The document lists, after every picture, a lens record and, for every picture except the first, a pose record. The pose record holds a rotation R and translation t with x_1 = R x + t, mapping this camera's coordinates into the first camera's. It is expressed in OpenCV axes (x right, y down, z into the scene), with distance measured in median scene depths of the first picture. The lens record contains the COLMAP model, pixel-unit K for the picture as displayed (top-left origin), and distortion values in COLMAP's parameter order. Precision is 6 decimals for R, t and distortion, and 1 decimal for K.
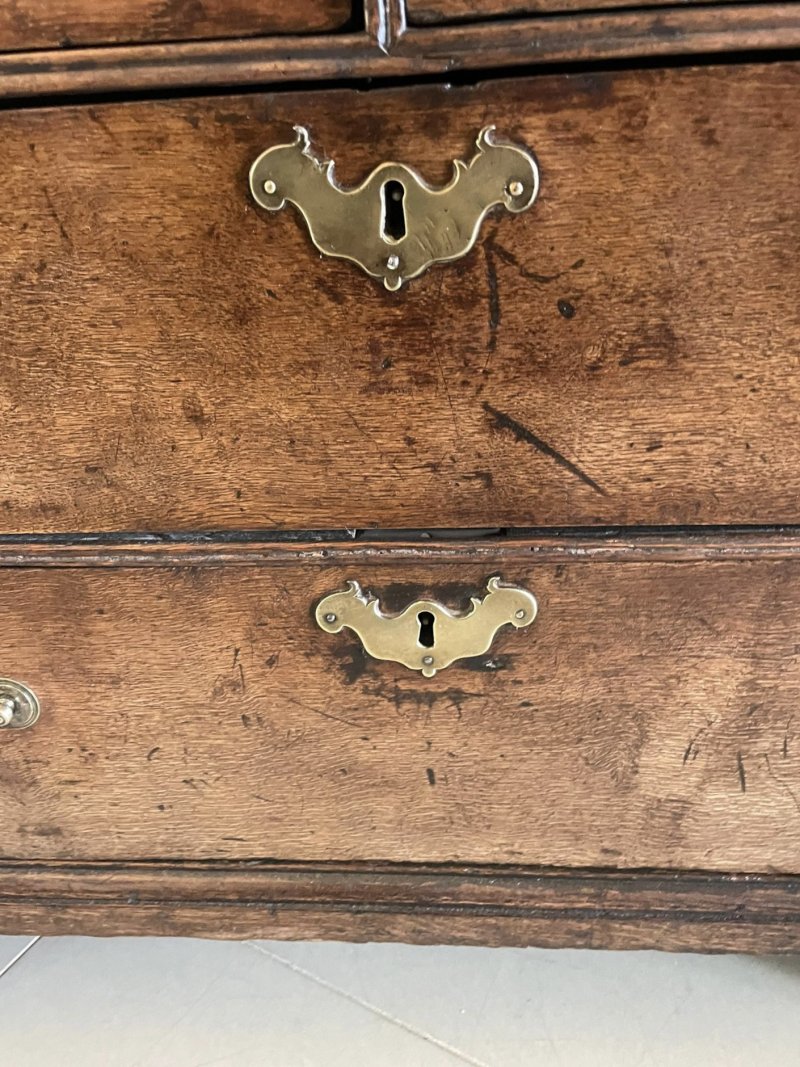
lens RADIAL K [[801.1, 0, 403.2], [0, 801.1, 524.1], [0, 0, 1]] dist [0.066888, -0.088393]
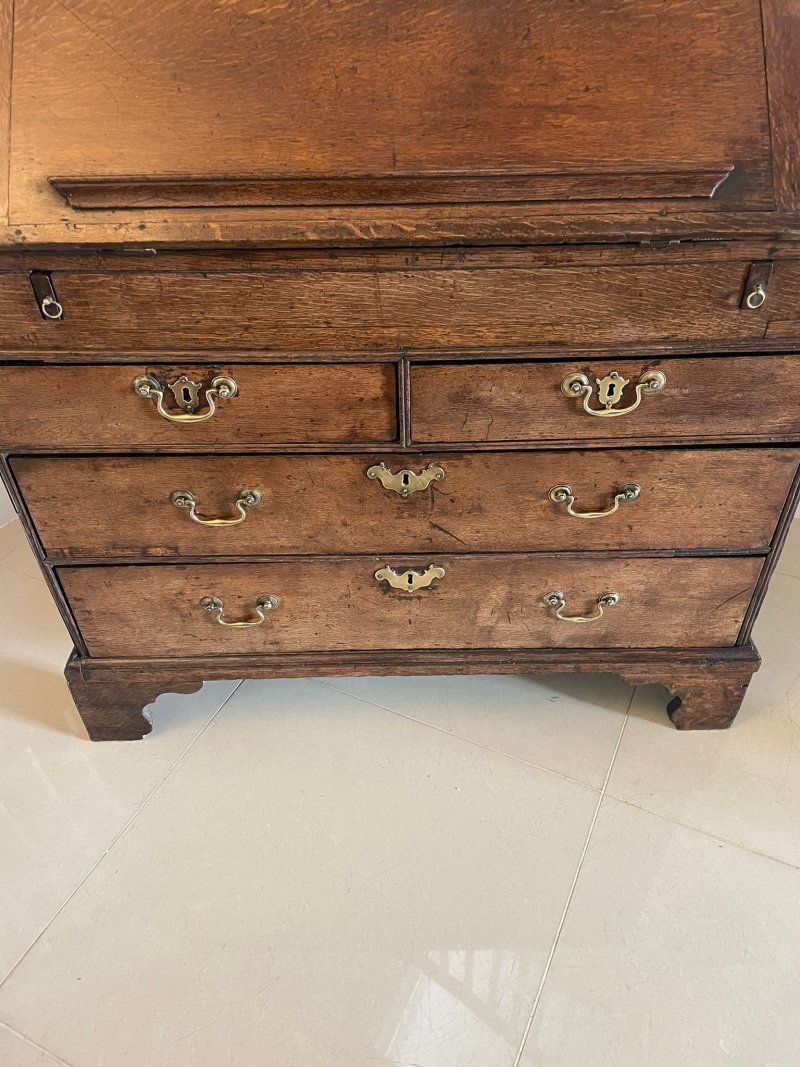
lens RADIAL K [[801.1, 0, 405.1], [0, 801.1, 537.8], [0, 0, 1]] dist [0.066888, -0.088393]
pose [[0.996136, -0.019800, 0.085567, -0.259618], [0.000011, 0.974285, 0.225318, -0.740528], [-0.087828, -0.224446, 0.970521, -2.035697]]
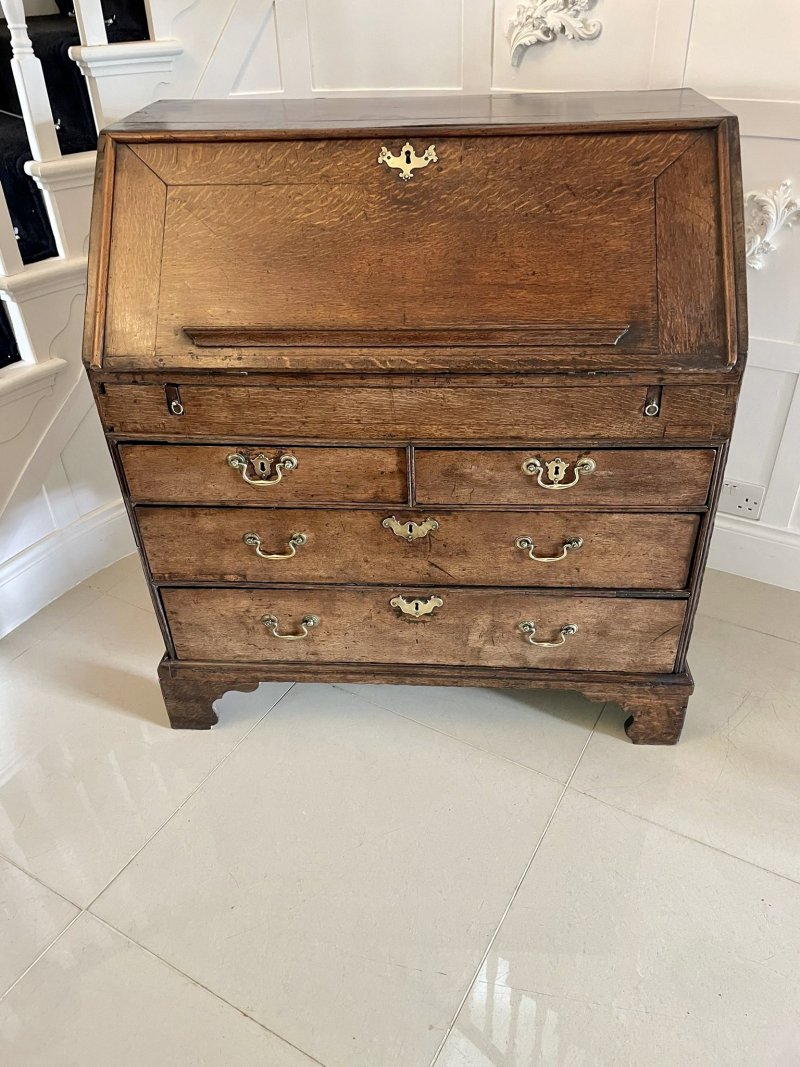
lens RADIAL K [[801.1, 0, 401.2], [0, 801.1, 538.1], [0, 0, 1]] dist [0.066888, -0.088393]
pose [[0.999734, 0.020572, 0.010419, -0.104799], [-0.021786, 0.990690, 0.134386, -0.791290], [-0.007557, -0.134577, 0.990874, -3.131672]]
